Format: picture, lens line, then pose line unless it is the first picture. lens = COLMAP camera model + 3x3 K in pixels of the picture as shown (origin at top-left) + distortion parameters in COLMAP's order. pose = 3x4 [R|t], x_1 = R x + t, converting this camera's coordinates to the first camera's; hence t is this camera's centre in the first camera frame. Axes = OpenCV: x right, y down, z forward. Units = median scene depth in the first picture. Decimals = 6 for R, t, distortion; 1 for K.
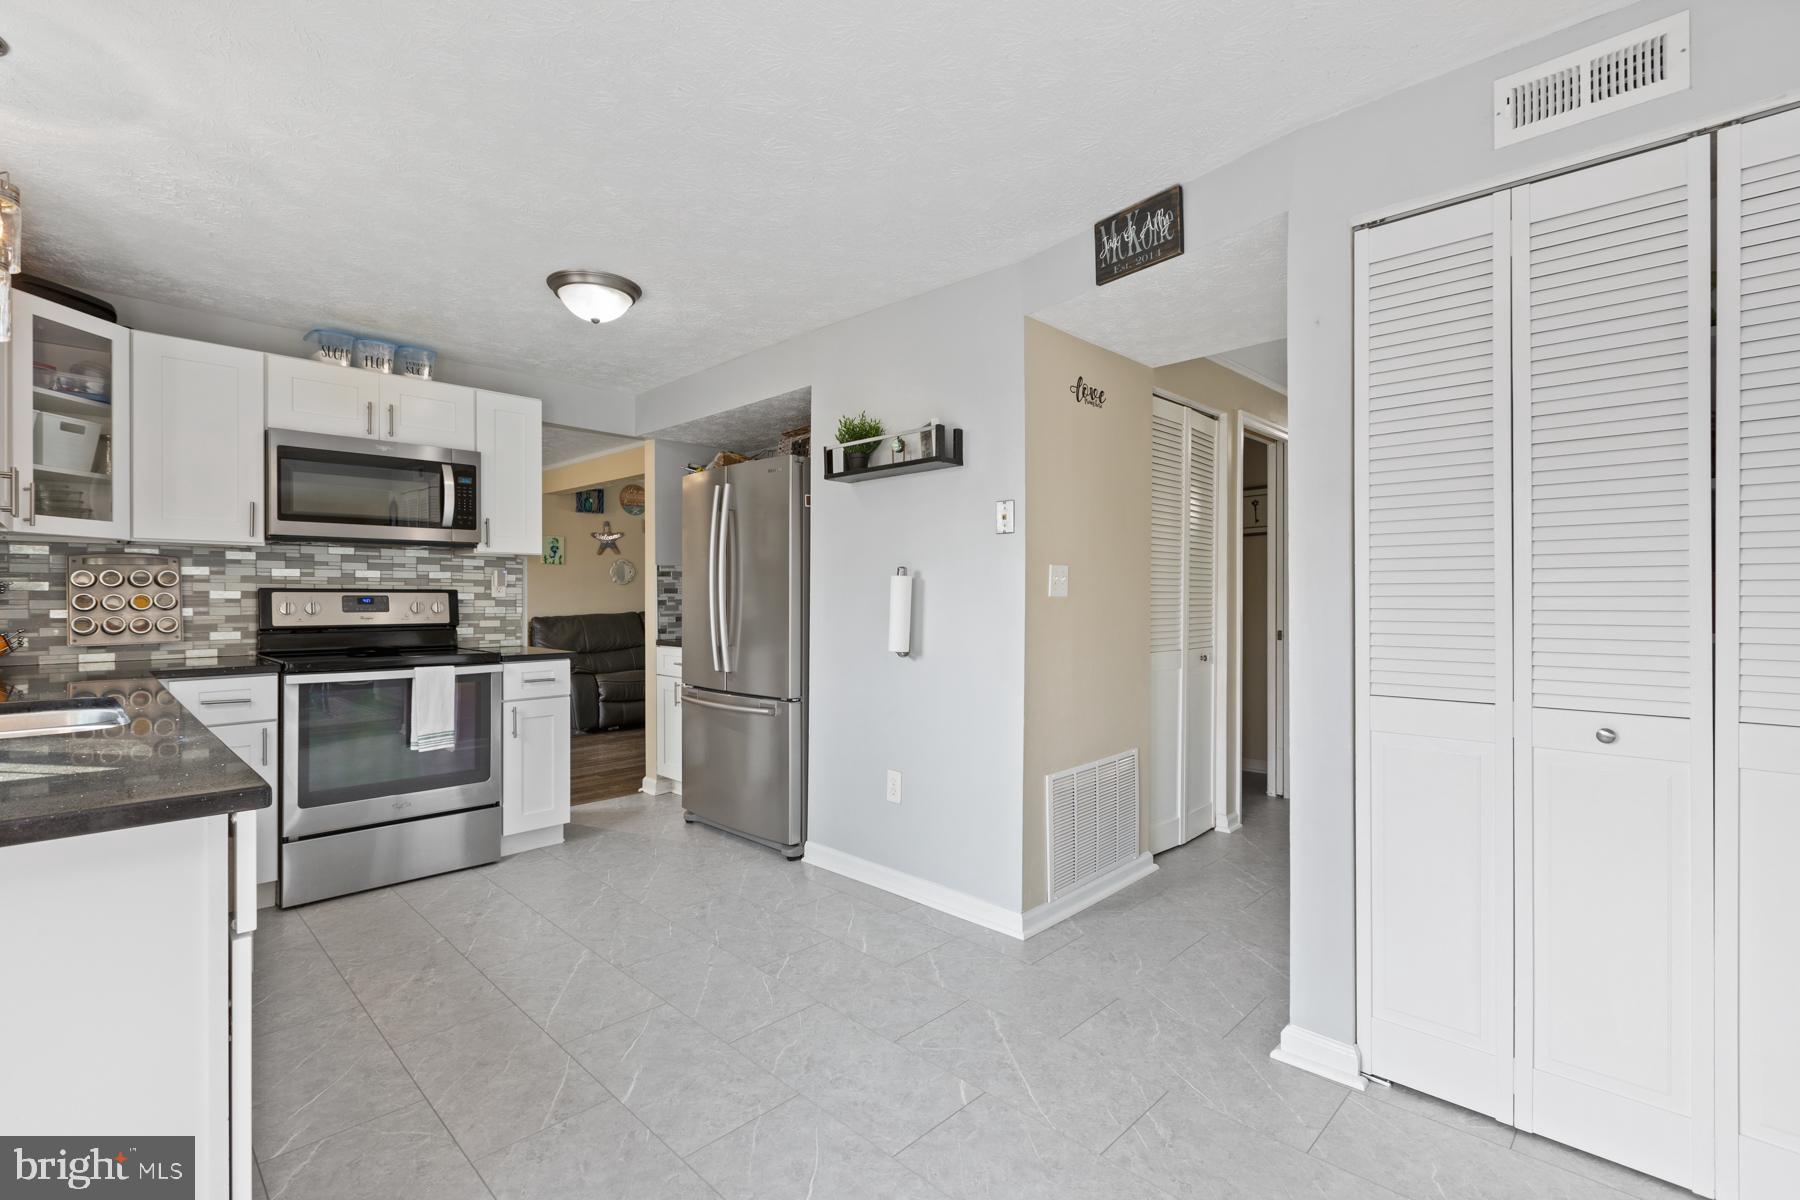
lens RADIAL K [[801.0, 0, 899.3], [0, 801.0, 594.6], [0, 0, 1]] dist [0.010029, -0.005872]
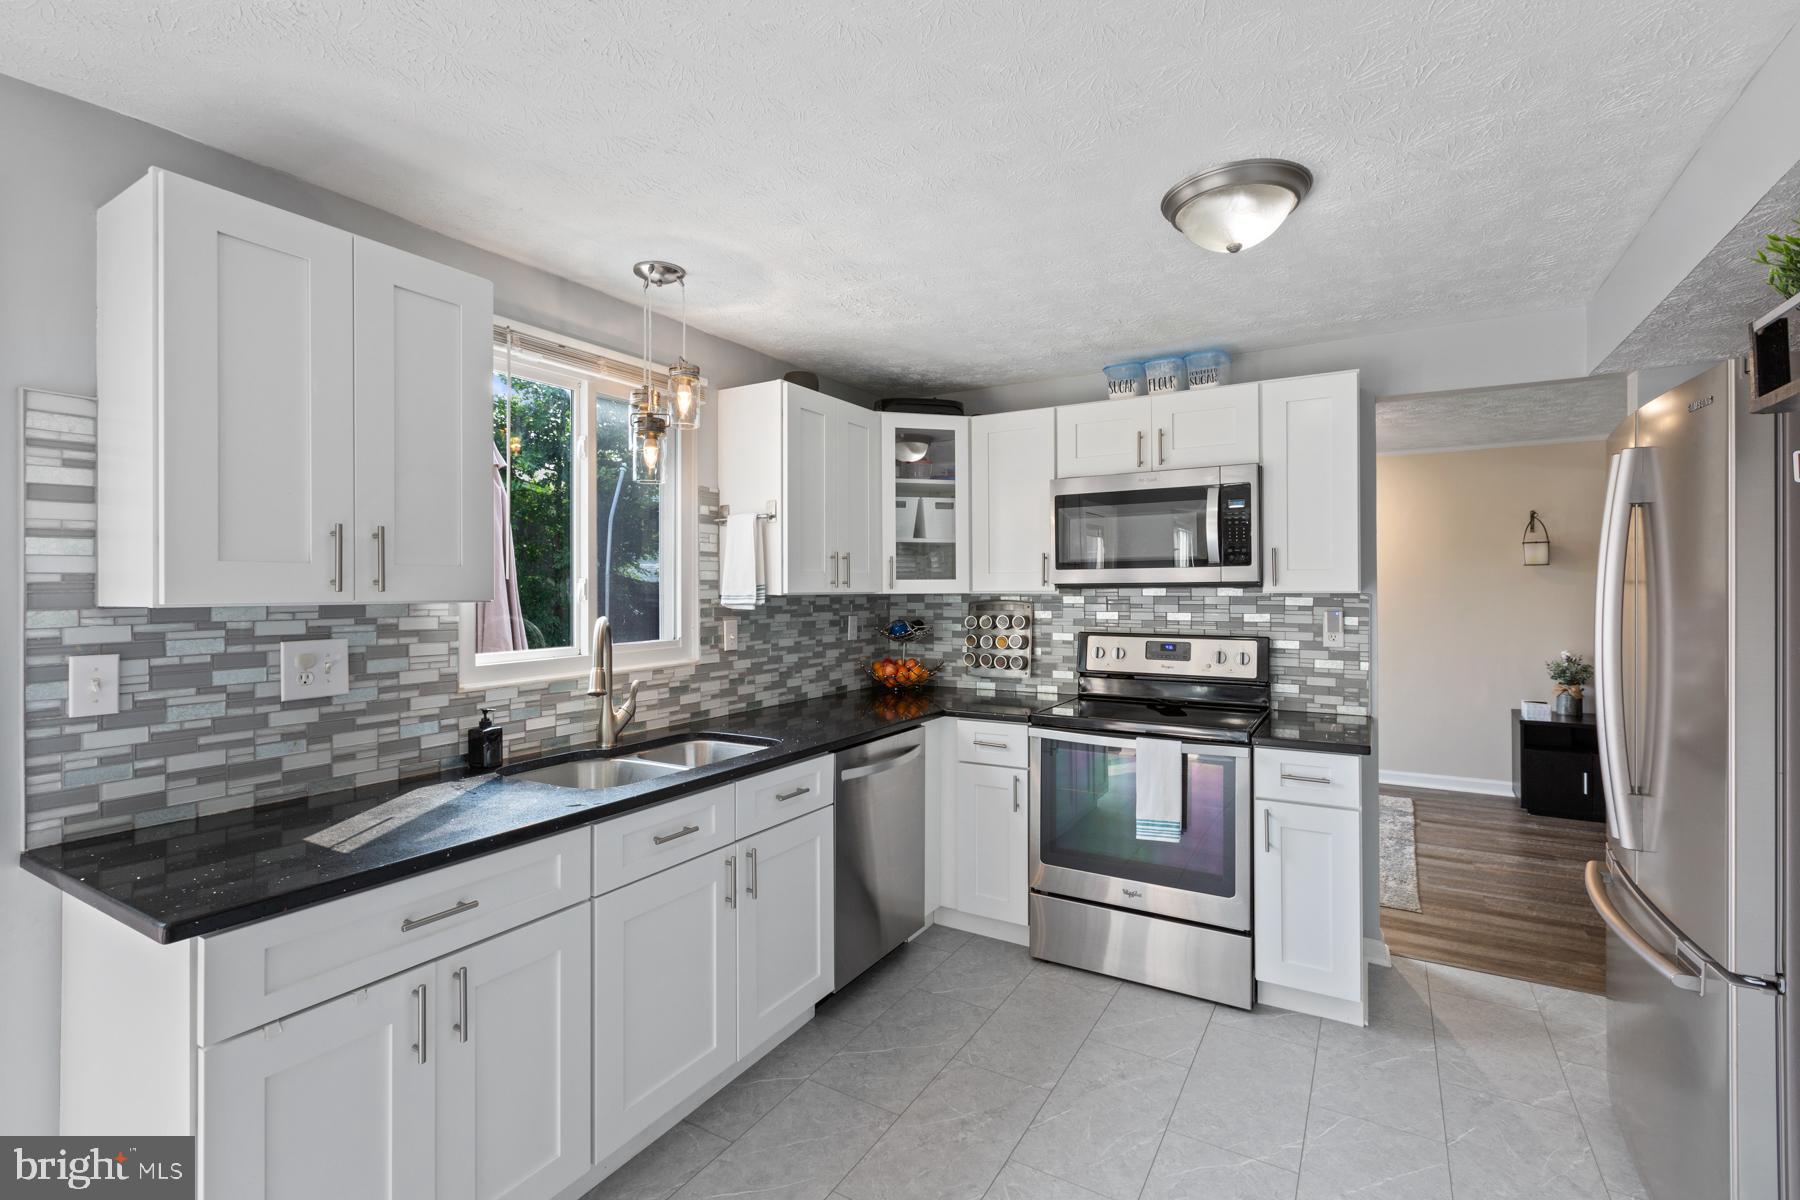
lens RADIAL K [[815.1, 0, 917.1], [0, 815.1, 586.0], [0, 0, 1]] dist [0.012351, 0.000021]
pose [[0.246970, -0.002656, -0.969020, 0.167157], [0.005814, 0.999982, -0.001259, -0.064994], [0.969006, -0.005323, 0.246981, 0.521078]]
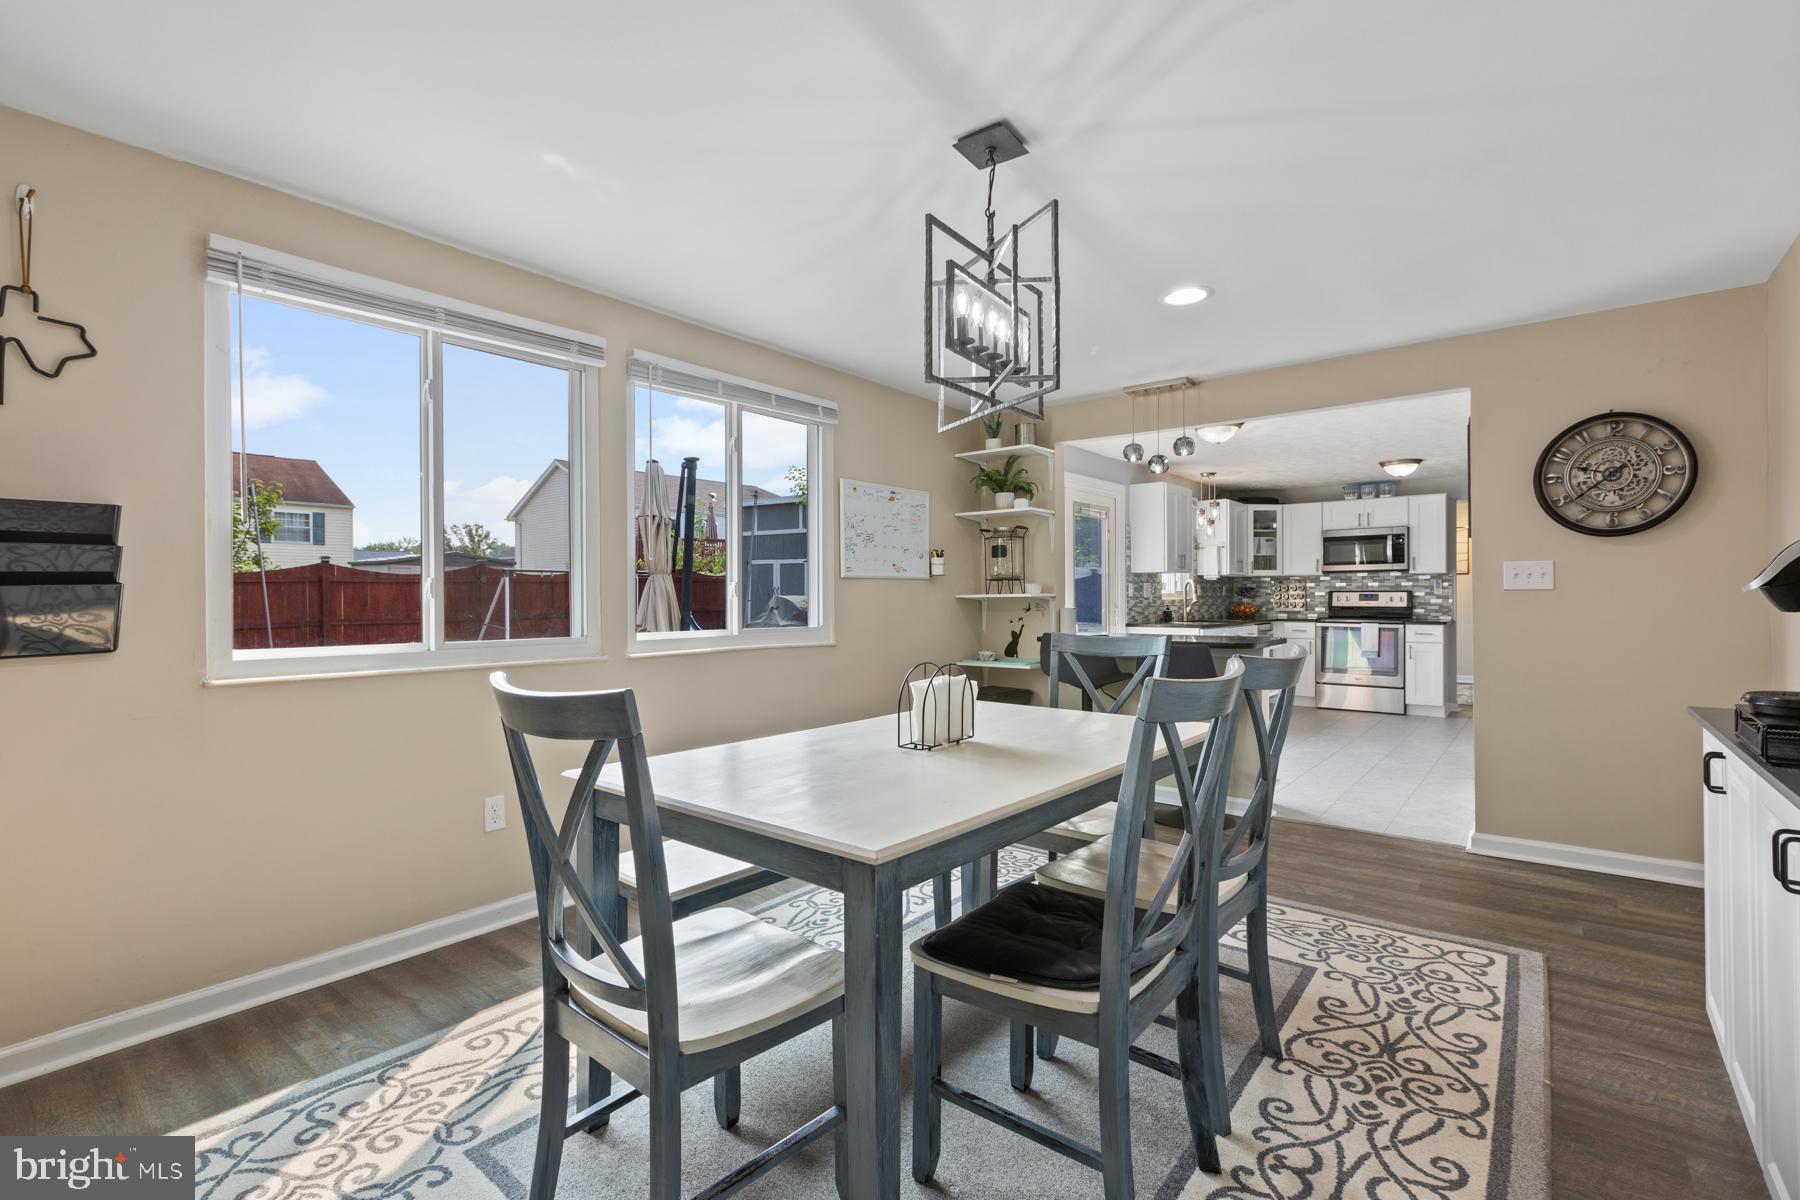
lens RADIAL K [[805.5, 0, 903.7], [0, 805.5, 588.7], [0, 0, 1]] dist [0.001067, 0.000126]
pose [[0.097064, -0.008354, -0.995243, 1.585832], [0.004923, 0.999957, -0.007913, -0.001237], [0.995266, -0.004132, 0.097101, -0.584304]]
